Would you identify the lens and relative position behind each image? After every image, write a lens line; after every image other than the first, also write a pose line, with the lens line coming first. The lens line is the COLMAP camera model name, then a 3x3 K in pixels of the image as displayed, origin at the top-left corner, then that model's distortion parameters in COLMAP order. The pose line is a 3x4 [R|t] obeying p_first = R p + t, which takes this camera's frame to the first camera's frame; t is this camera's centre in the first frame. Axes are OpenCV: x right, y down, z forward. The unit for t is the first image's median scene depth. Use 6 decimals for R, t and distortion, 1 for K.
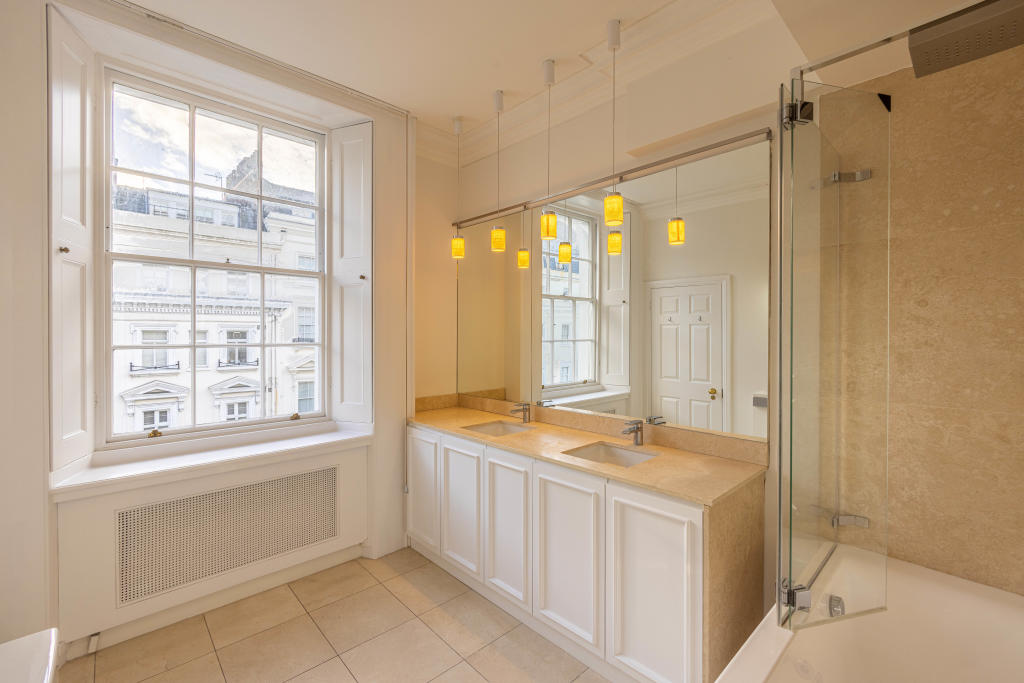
lens RADIAL K [[431.9, 0, 497.2], [0, 431.9, 327.9], [0, 0, 1]] dist [-0.003618, -0.000336]
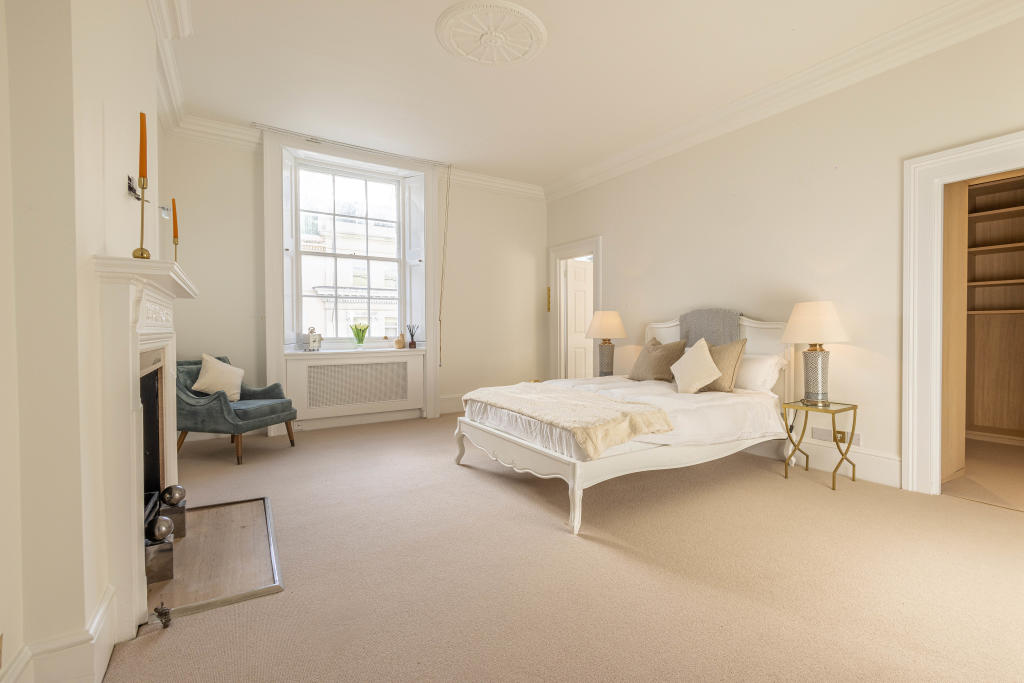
lens RADIAL K [[486.4, 0, 548.7], [0, 486.4, 339.7], [0, 0, 1]] dist [0.002651, -0.000035]
pose [[0.990786, 0.000179, -0.135438, 0.542523], [0.004068, 0.999508, 0.031084, 0.165685], [0.135377, -0.031349, 0.990298, -1.041808]]
